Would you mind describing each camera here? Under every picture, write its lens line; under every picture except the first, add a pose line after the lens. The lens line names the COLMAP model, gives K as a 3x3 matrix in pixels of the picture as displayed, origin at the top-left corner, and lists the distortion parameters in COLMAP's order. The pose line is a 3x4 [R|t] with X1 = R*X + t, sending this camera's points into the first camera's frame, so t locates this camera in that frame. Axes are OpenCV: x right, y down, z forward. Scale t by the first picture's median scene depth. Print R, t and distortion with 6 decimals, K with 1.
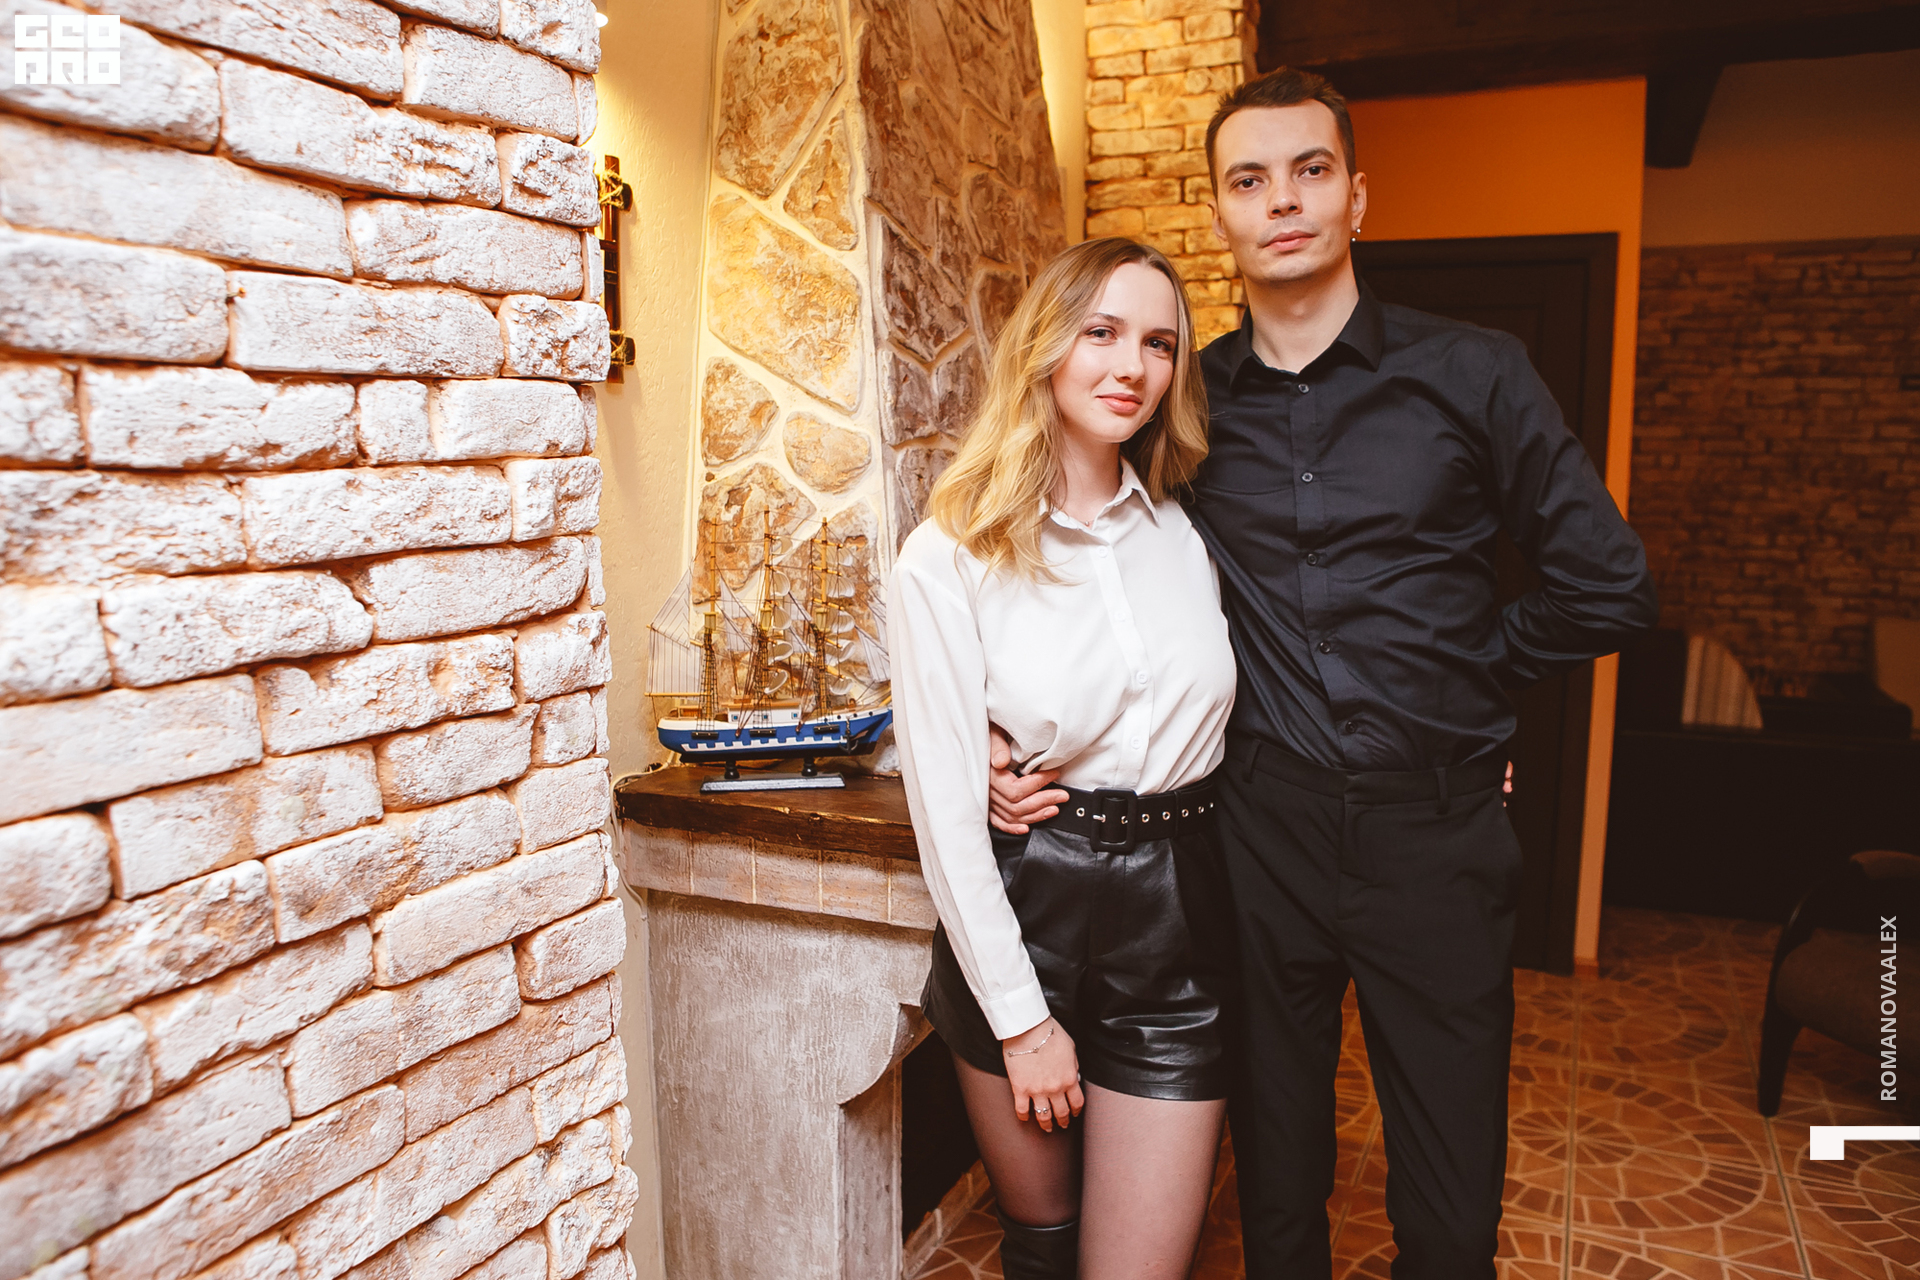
lens RADIAL K [[1341.0, 0, 998.9], [0, 1341.0, 622.6], [0, 0, 1]] dist [-0.070046, 0.006227]
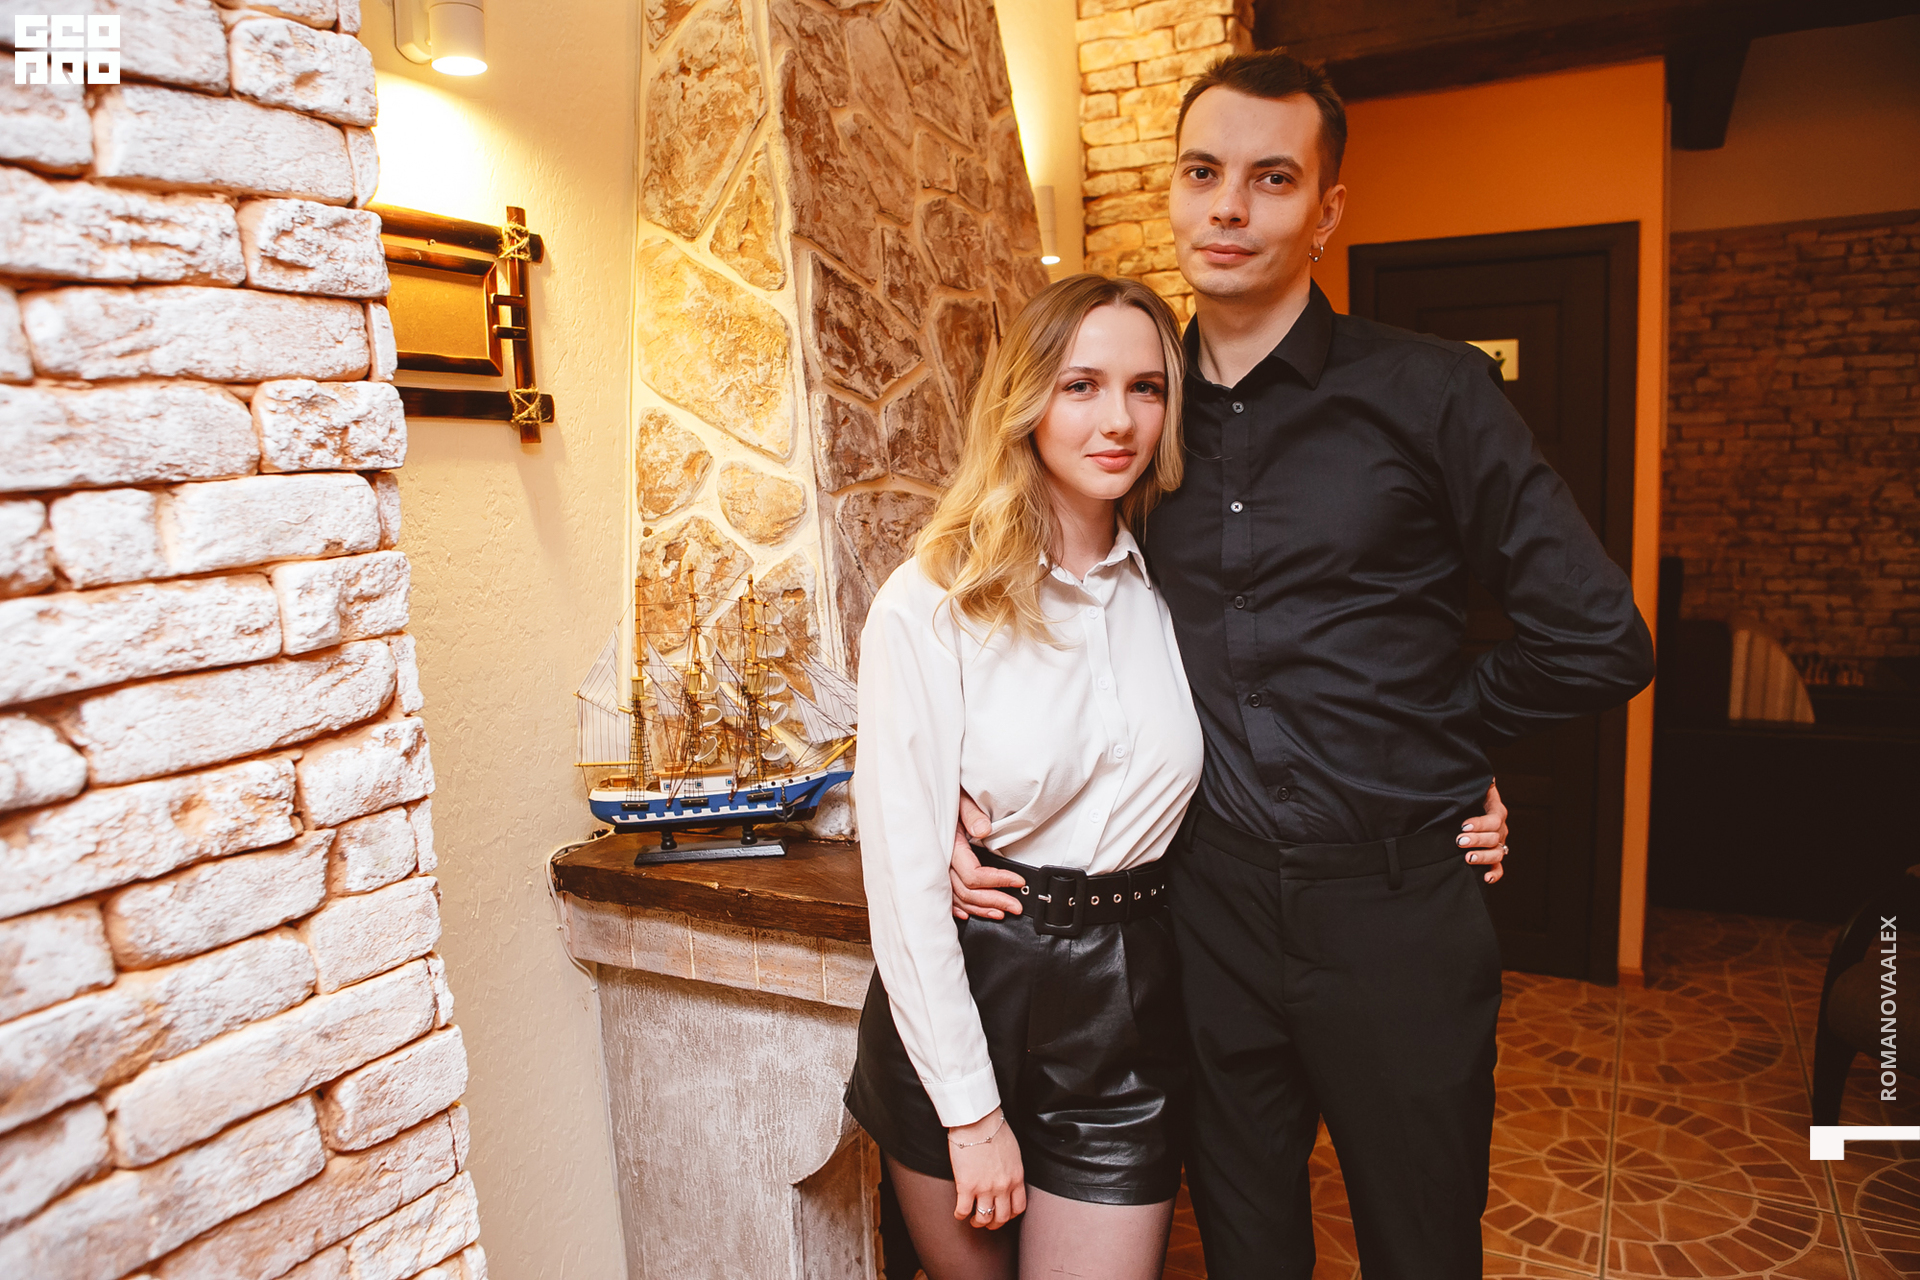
lens RADIAL K [[1306.0, 0, 960.0], [0, 1306.0, 640.0], [0, 0, 1]] dist [-0.082734, 0.044455]
pose [[0.997133, -0.033203, -0.068001, 0.078924], [0.033658, 0.999418, 0.005555, -0.031935], [0.067777, -0.007828, 0.997670, 0.086493]]
